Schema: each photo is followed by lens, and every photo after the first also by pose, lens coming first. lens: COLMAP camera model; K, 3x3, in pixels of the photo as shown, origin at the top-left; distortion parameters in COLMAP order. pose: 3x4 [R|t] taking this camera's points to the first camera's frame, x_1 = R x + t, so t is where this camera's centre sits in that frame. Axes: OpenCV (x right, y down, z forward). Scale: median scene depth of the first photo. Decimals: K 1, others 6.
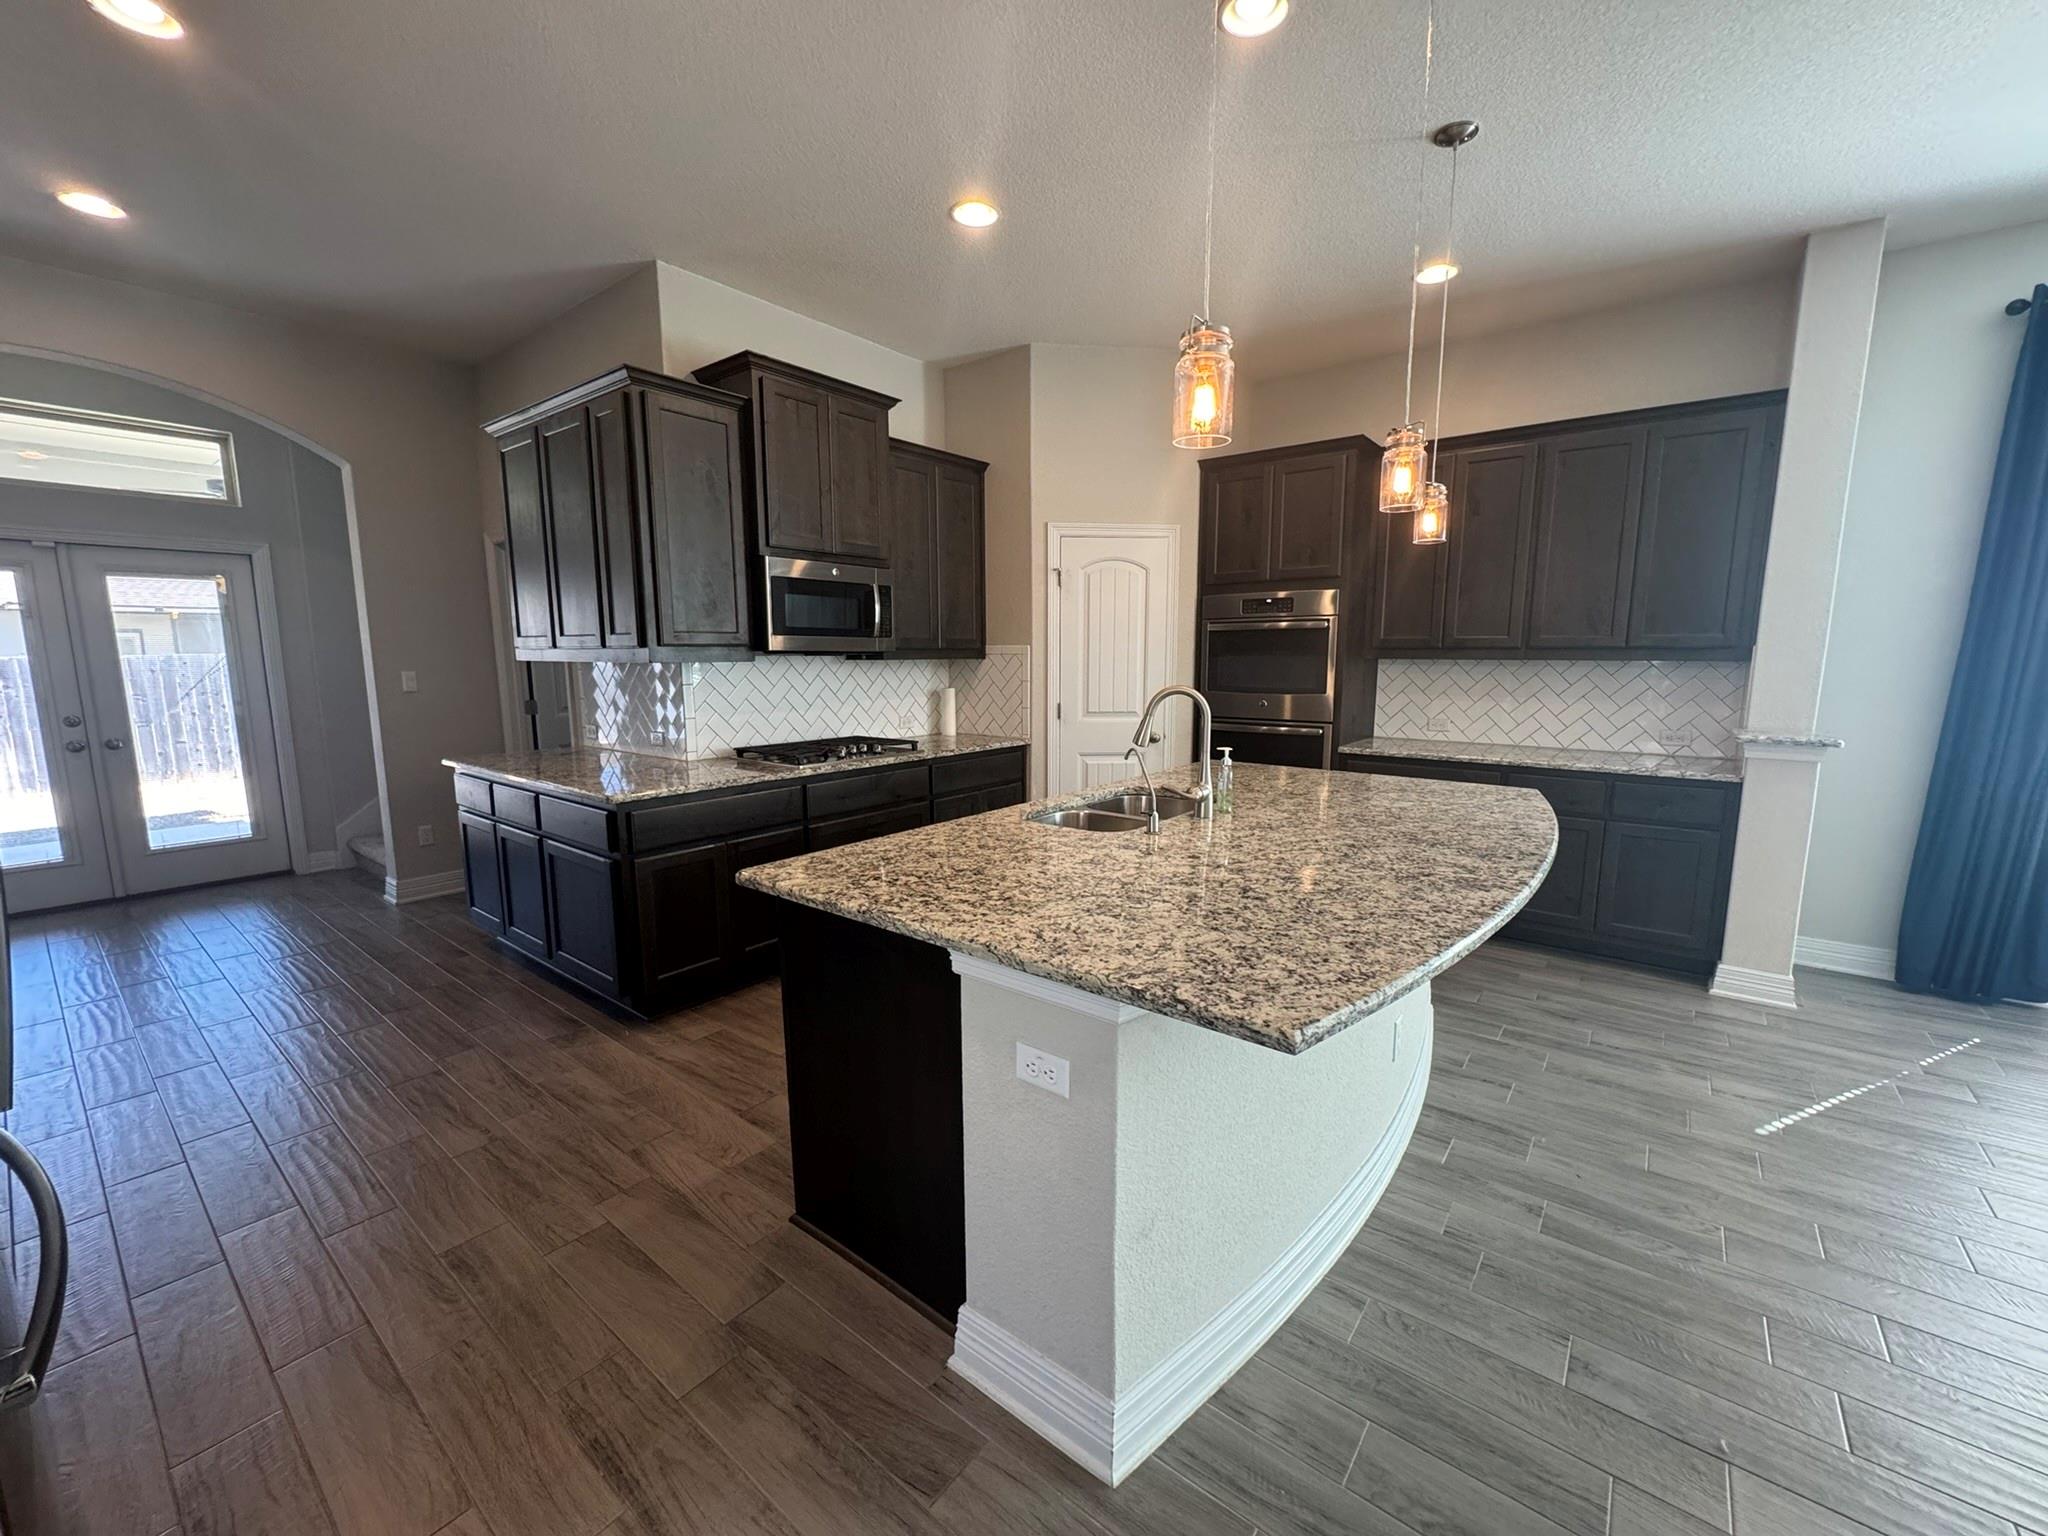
lens RADIAL K [[819.9, 0, 1025.4], [0, 819.9, 768.8], [0, 0, 1]] dist [-0.000051, -0.000767]
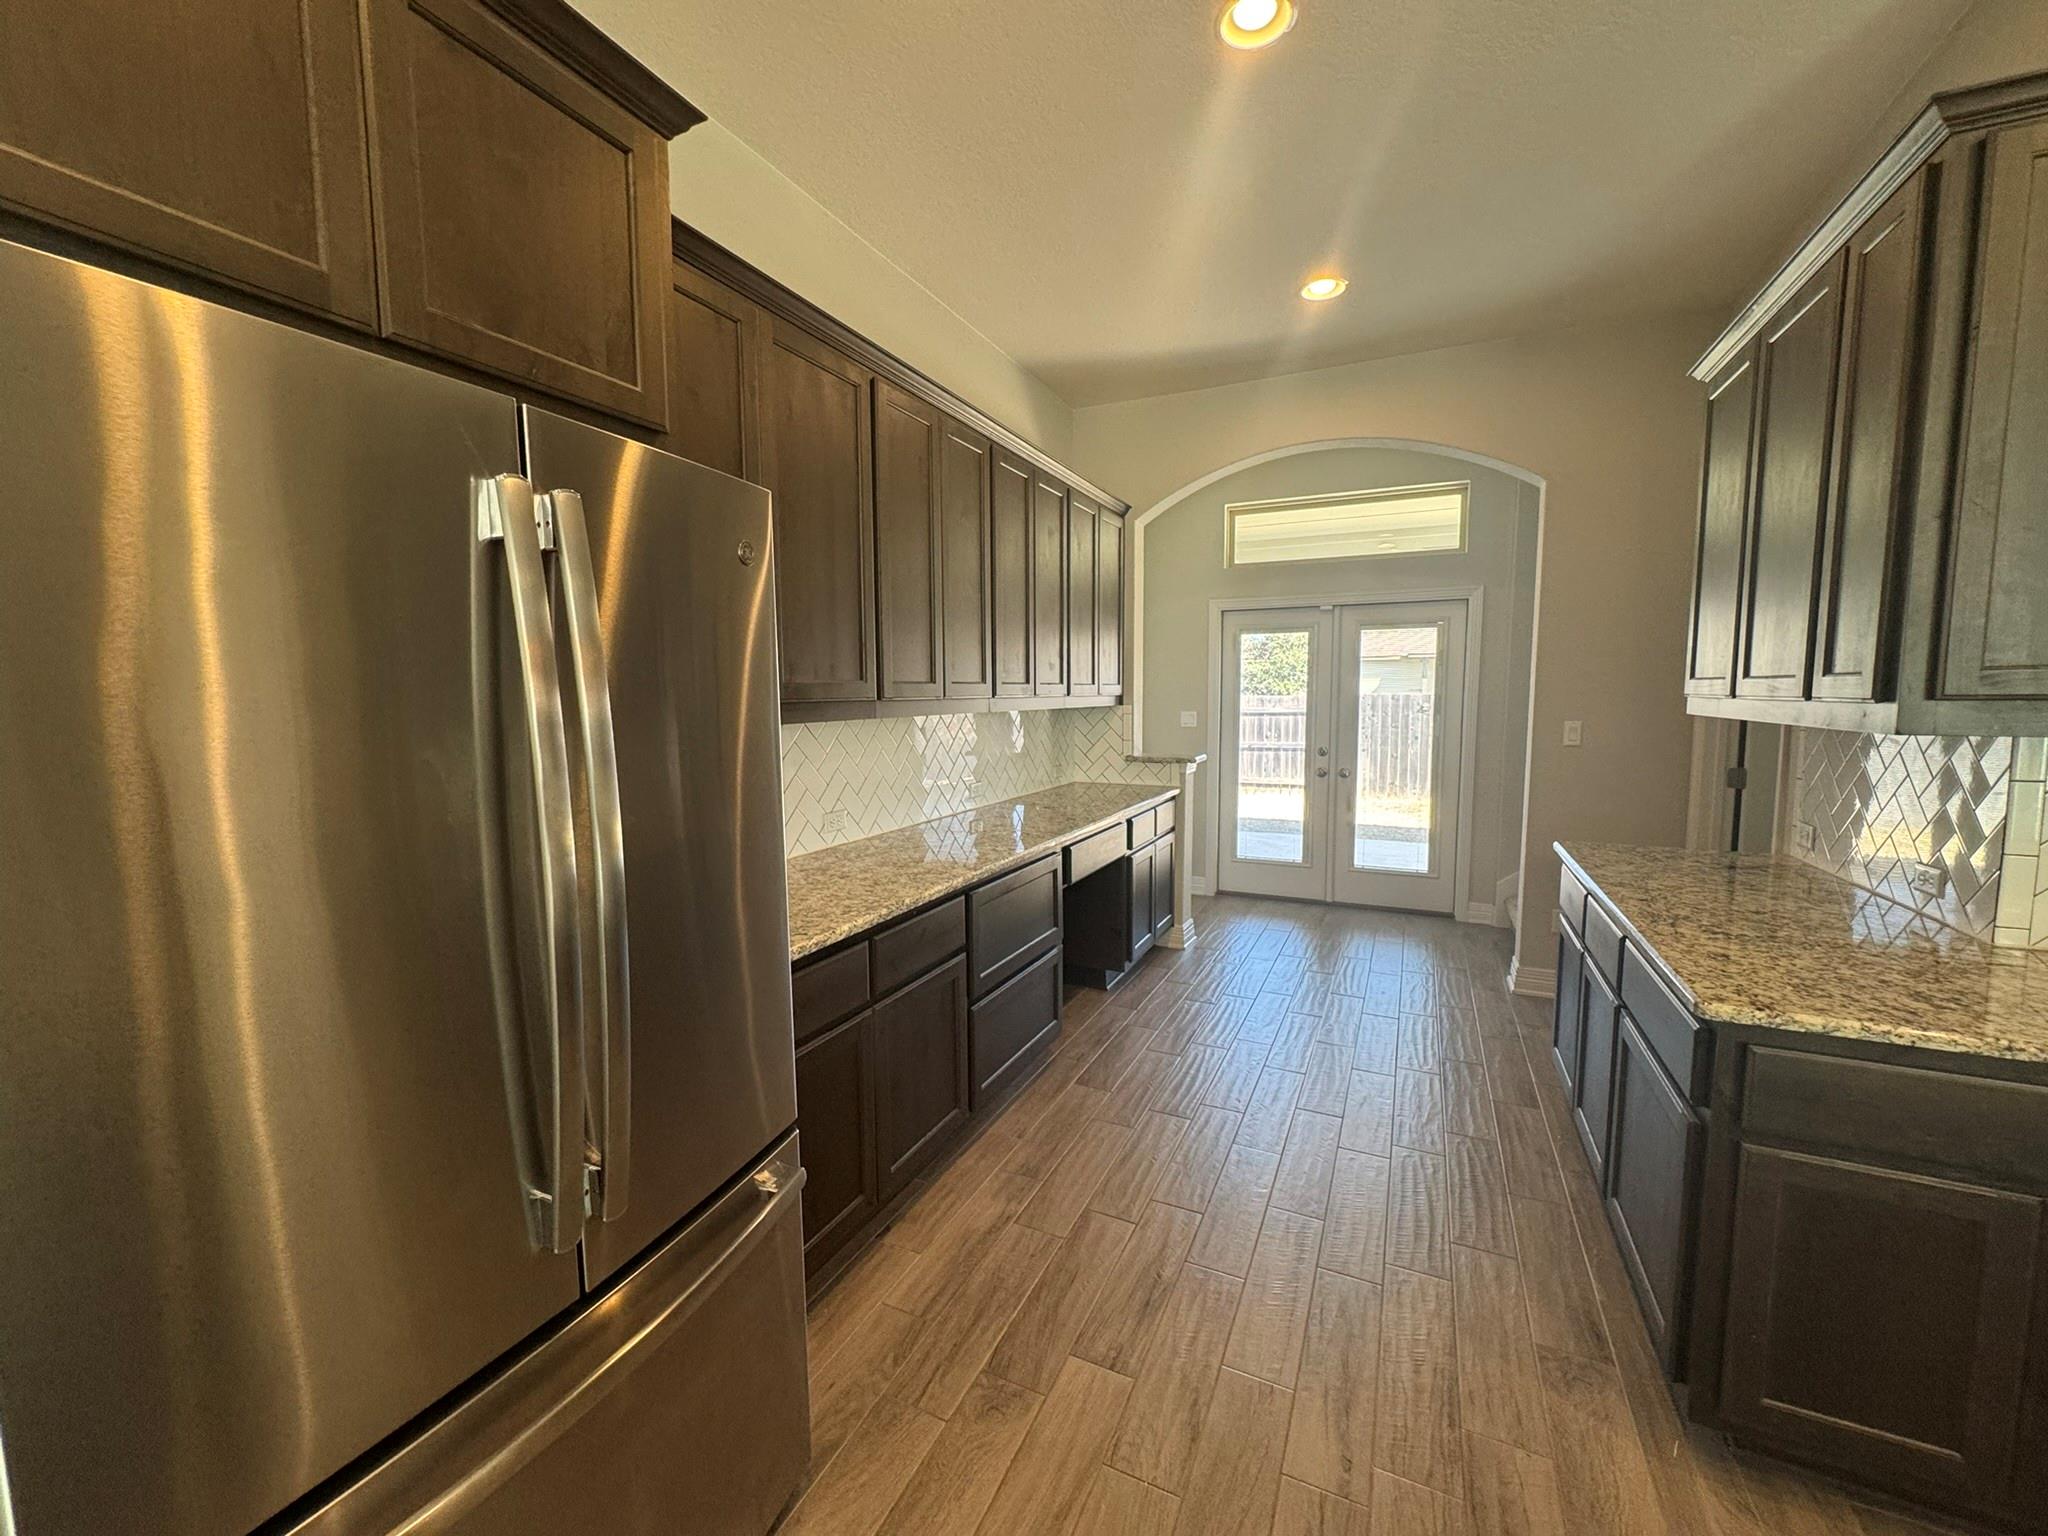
lens RADIAL K [[819.9, 0, 1025.4], [0, 819.9, 768.8], [0, 0, 1]] dist [-0.000051, -0.000767]
pose [[0.225233, 0.093211, -0.969836, -0.089932], [-0.134114, 0.988904, 0.063897, -0.058307], [0.965030, 0.115677, 0.235234, 0.327939]]
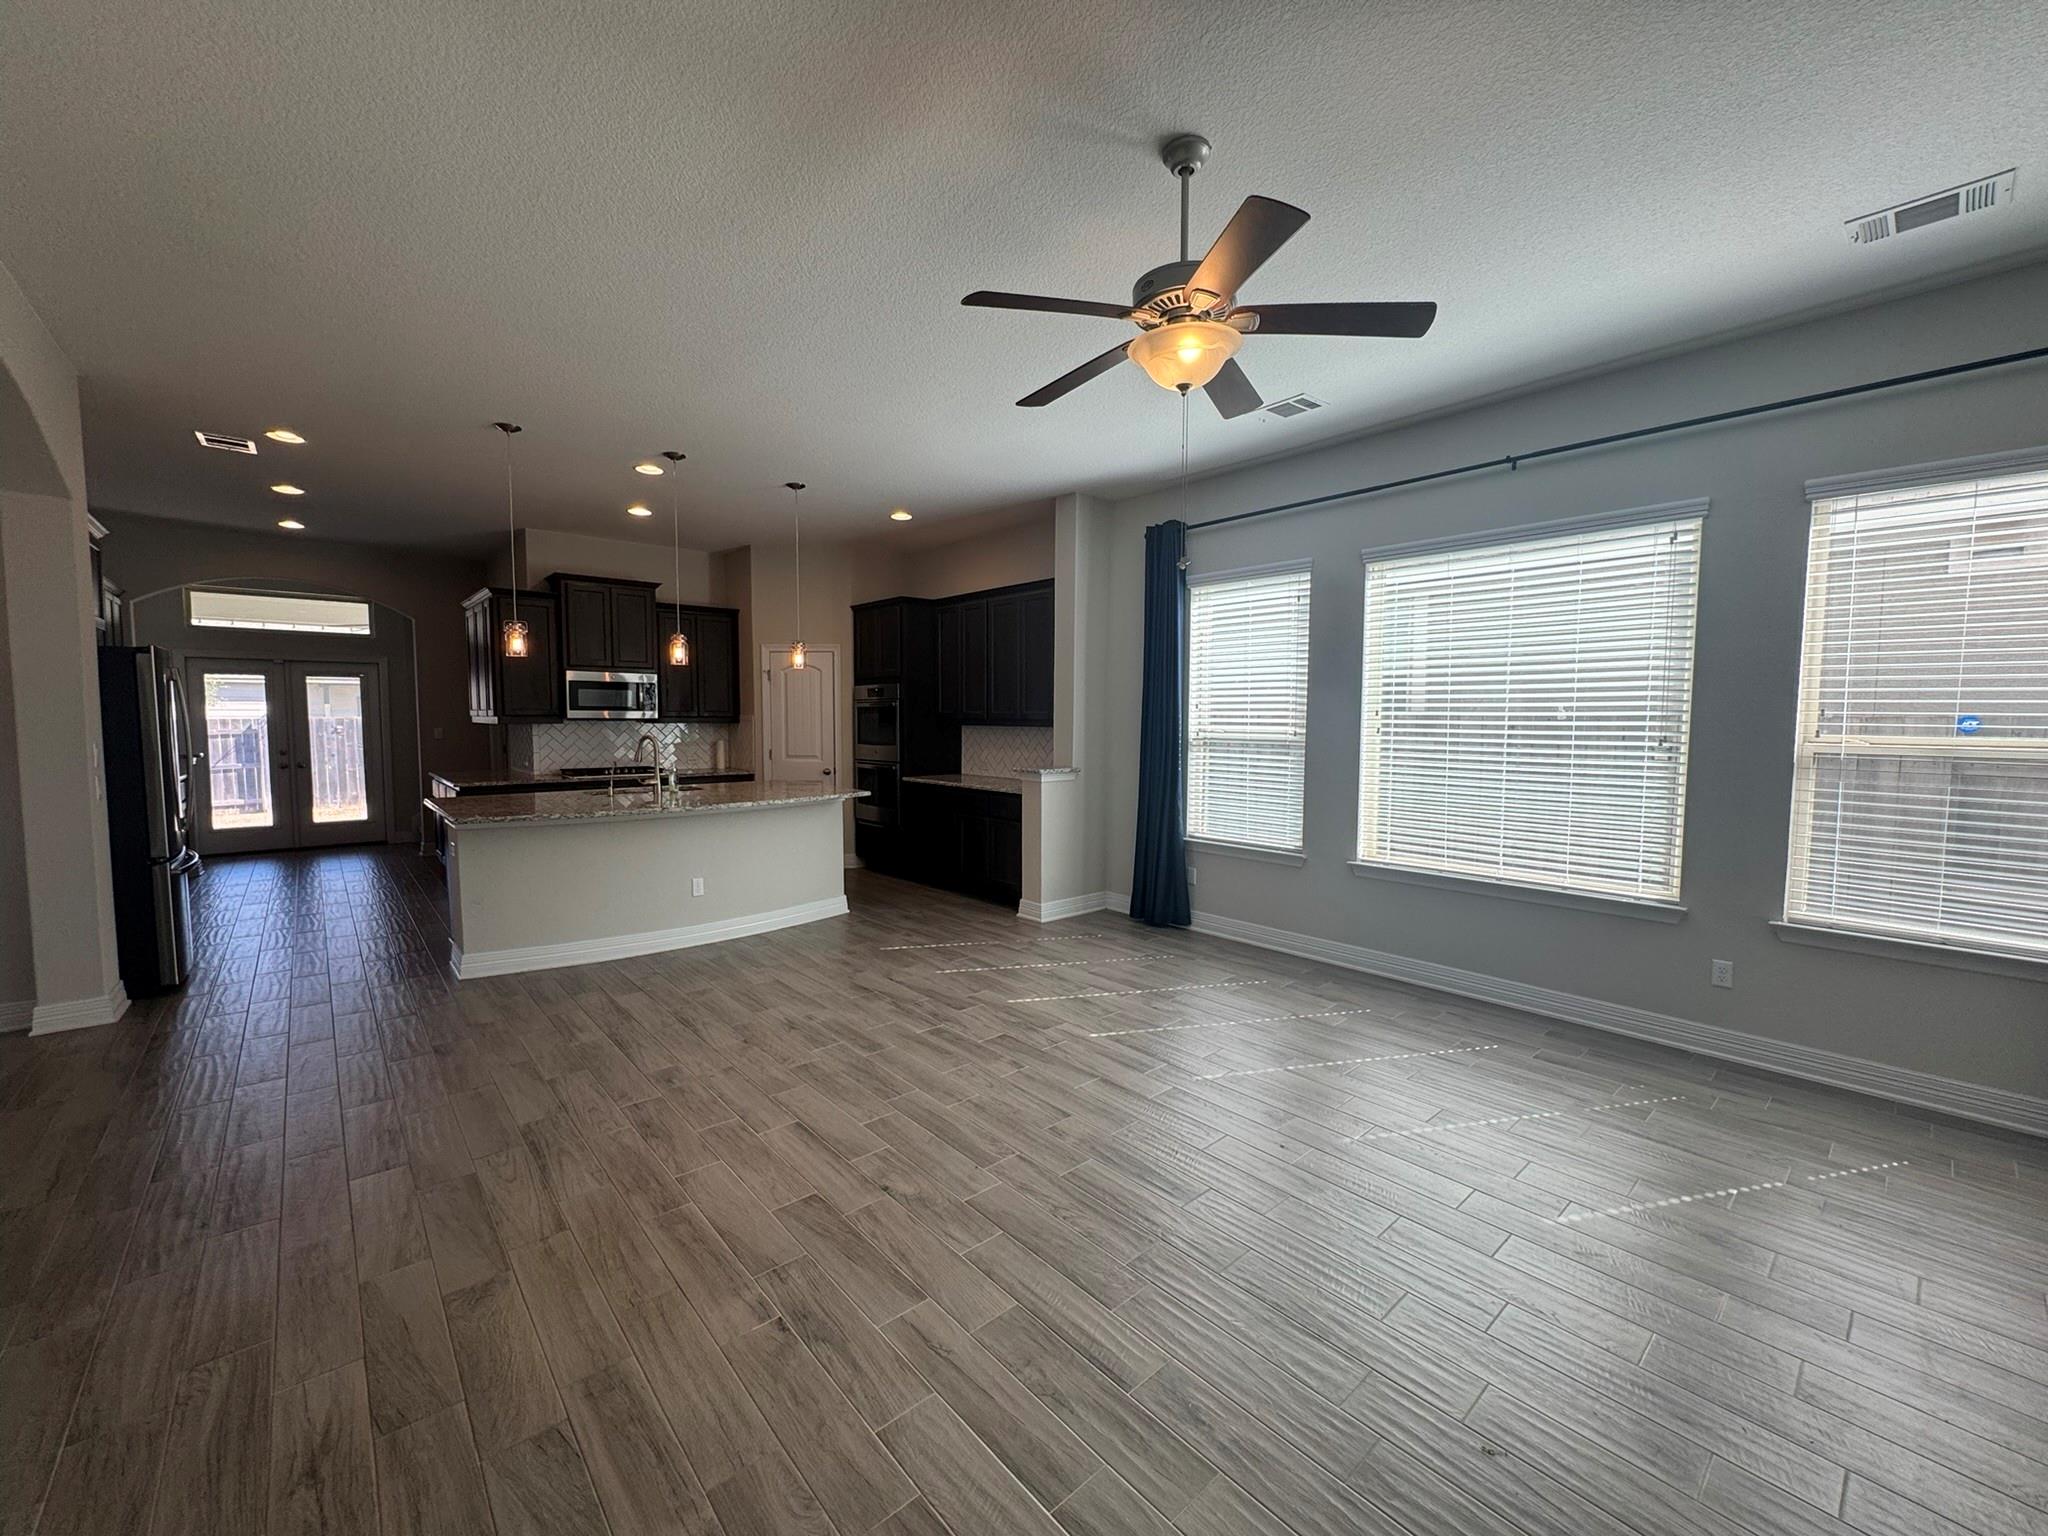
lens RADIAL K [[819.9, 0, 1025.4], [0, 819.9, 768.8], [0, 0, 1]] dist [-0.000051, -0.000767]
pose [[0.983070, 0.016597, -0.182475, 1.006817], [-0.031194, 0.996511, -0.077414, 0.083525], [0.180553, 0.081796, 0.980158, -0.633081]]
